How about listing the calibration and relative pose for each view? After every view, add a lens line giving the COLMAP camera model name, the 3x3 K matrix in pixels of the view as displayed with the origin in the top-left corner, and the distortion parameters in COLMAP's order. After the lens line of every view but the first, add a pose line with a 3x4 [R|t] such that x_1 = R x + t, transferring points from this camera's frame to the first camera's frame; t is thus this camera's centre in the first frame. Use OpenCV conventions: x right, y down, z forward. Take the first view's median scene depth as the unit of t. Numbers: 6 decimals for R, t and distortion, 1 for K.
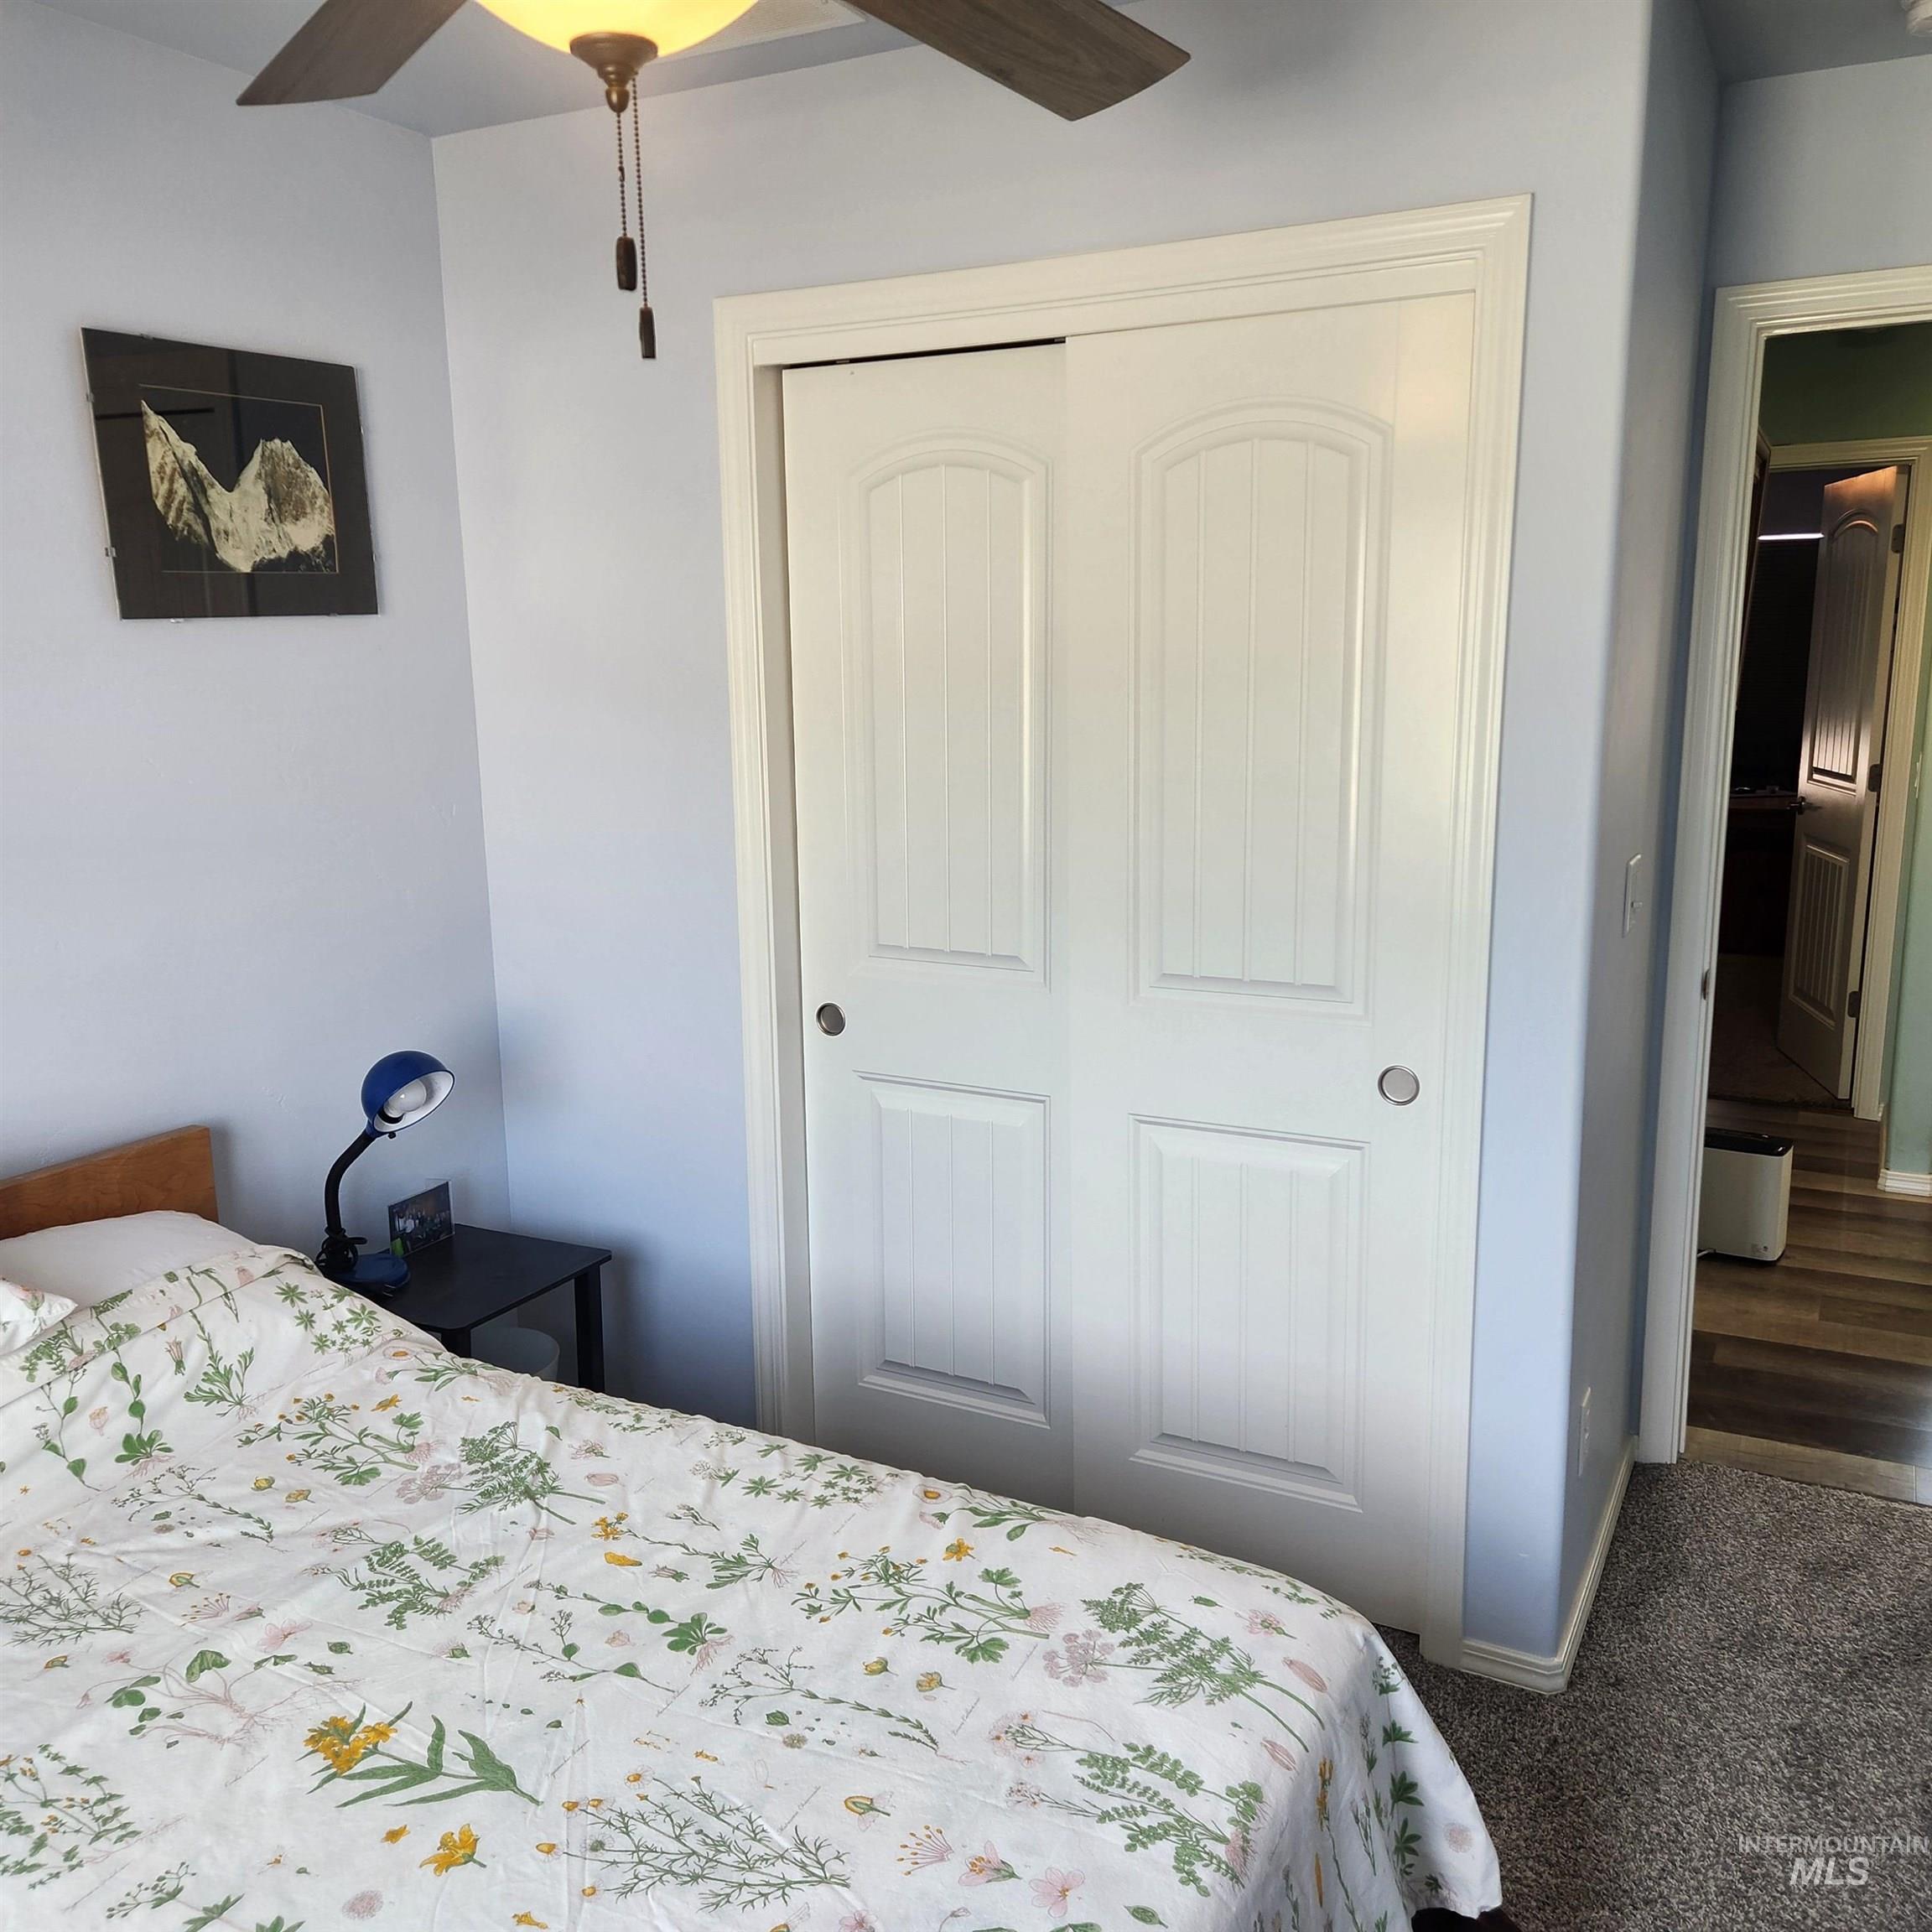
lens RADIAL K [[1712.4, 0, 942.9], [0, 1712.4, 962.6], [0, 0, 1]] dist [0.090171, -0.099178]
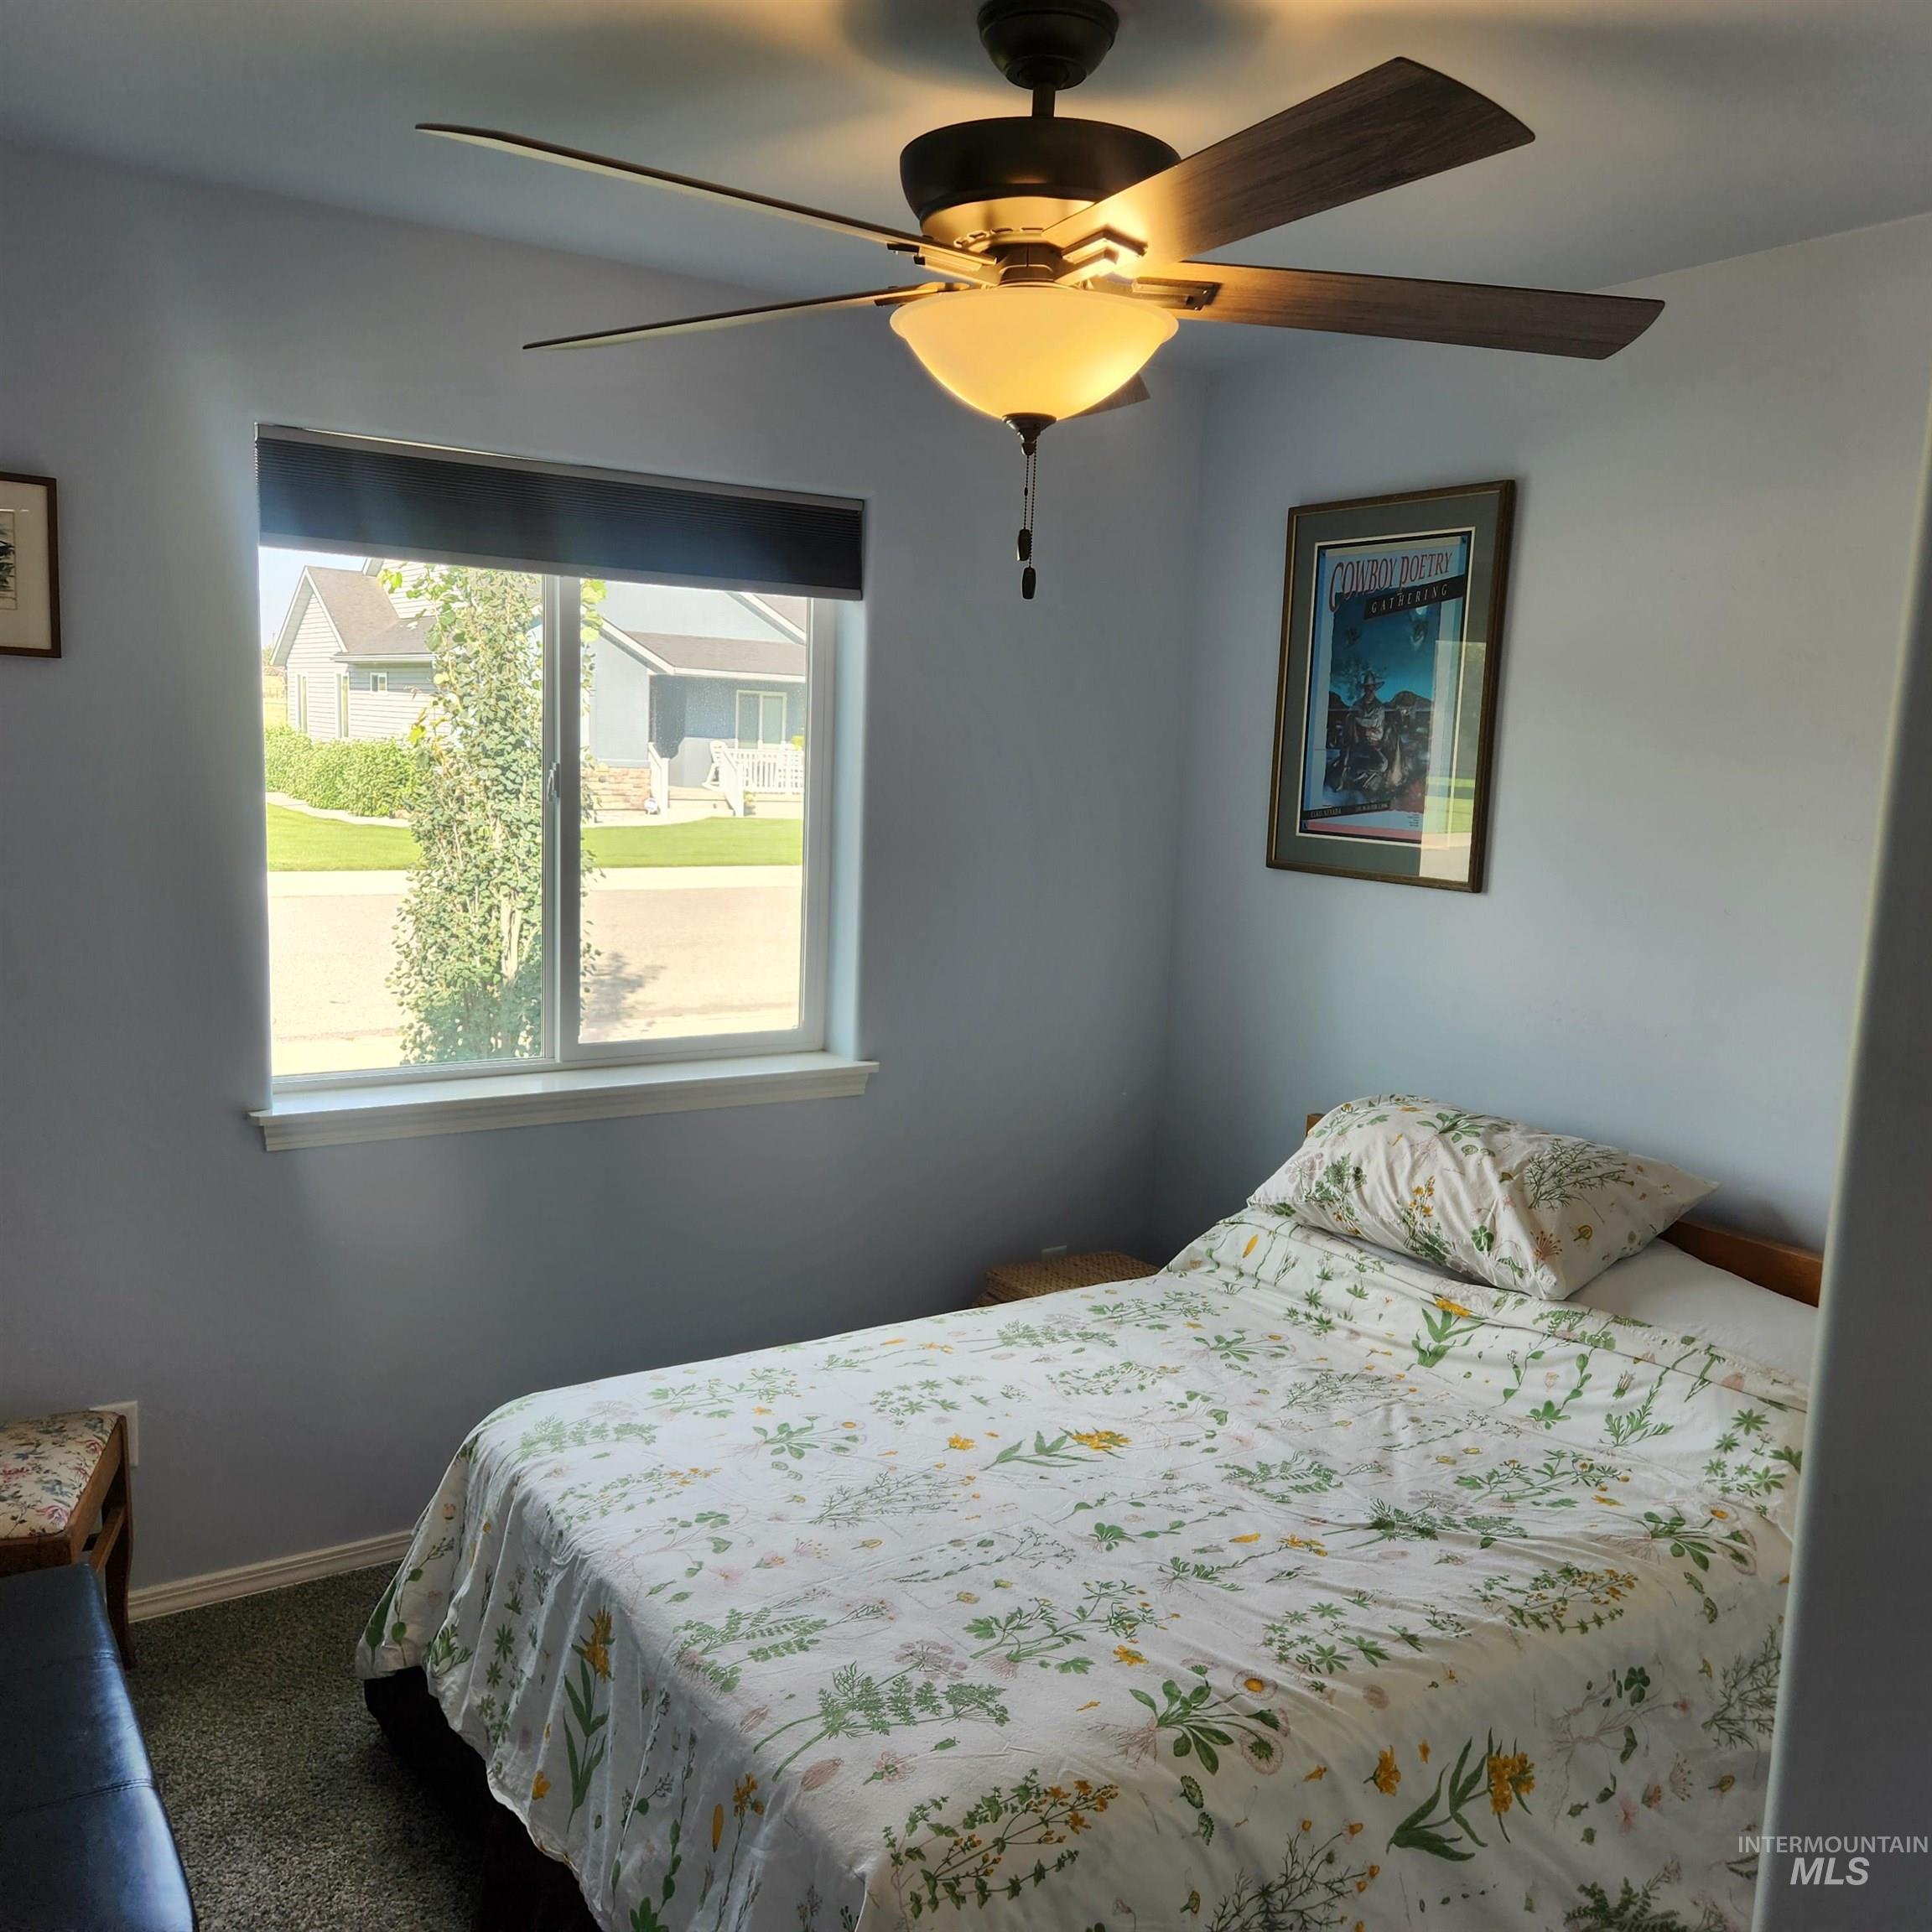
lens RADIAL K [[1686.4, 0, 965.4], [0, 1686.4, 999.4], [0, 0, 1]] dist [0.091923, -0.086336]
pose [[-0.469718, 0.134081, -0.872575, 0.957968], [-0.191576, 0.949365, 0.249009, -0.289923], [0.861779, 0.284129, -0.420247, 1.314376]]
